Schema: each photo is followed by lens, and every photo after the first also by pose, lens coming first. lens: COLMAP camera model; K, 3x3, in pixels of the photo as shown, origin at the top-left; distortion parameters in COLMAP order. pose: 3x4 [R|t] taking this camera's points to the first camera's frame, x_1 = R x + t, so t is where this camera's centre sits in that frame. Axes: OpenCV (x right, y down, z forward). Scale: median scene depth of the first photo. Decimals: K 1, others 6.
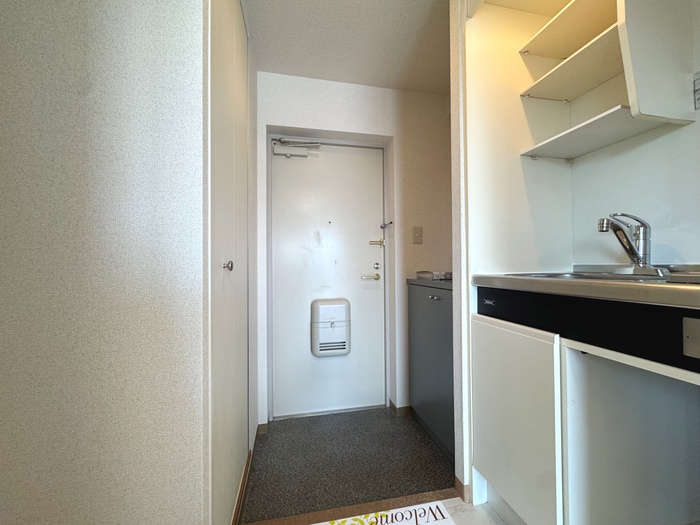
lens RADIAL K [[280.3, 0, 350.0], [0, 280.3, 262.5], [0, 0, 1]] dist [-0.003062, 0.000292]
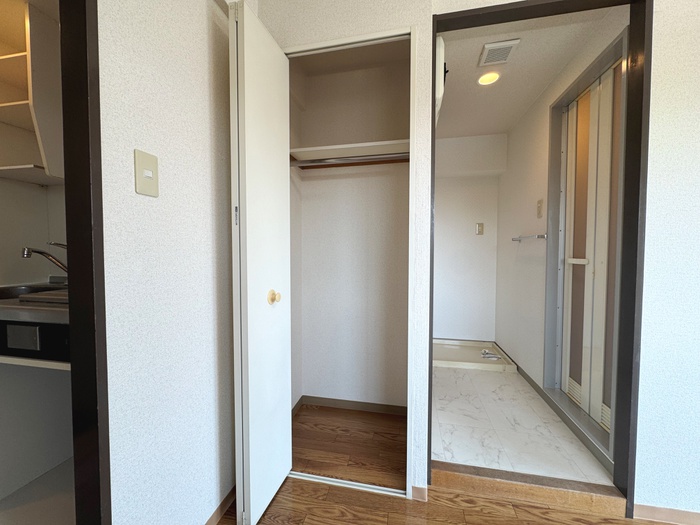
lens RADIAL K [[276.3, 0, 350.0], [0, 276.3, 262.5], [0, 0, 1]] dist [-0.008610, 0.000196]
pose [[0.403027, -0.029584, 0.914710, 0.263130], [-0.011650, 0.999231, 0.037451, -0.115161], [-0.915114, -0.025750, 0.402373, -0.680109]]
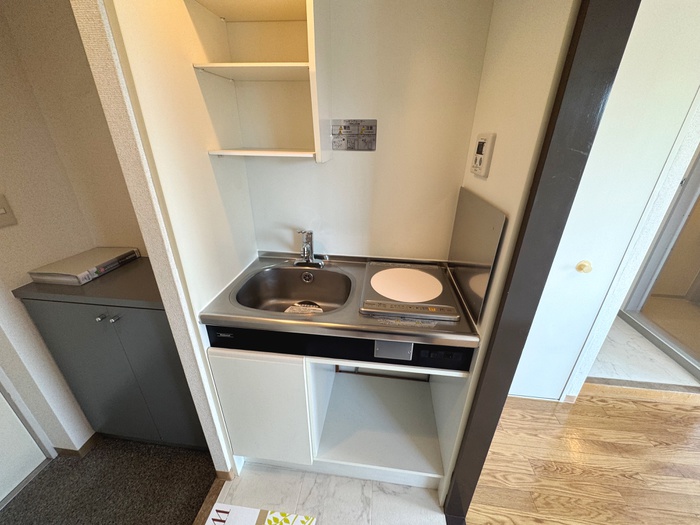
lens RADIAL K [[280.3, 0, 350.0], [0, 280.3, 262.5], [0, 0, 1]] dist [-0.003062, 0.000292]
pose [[0.319224, -0.382299, 0.867147, -0.093980], [-0.021029, 0.911938, 0.409788, -0.454368], [-0.947446, -0.149049, 0.283074, 0.343213]]
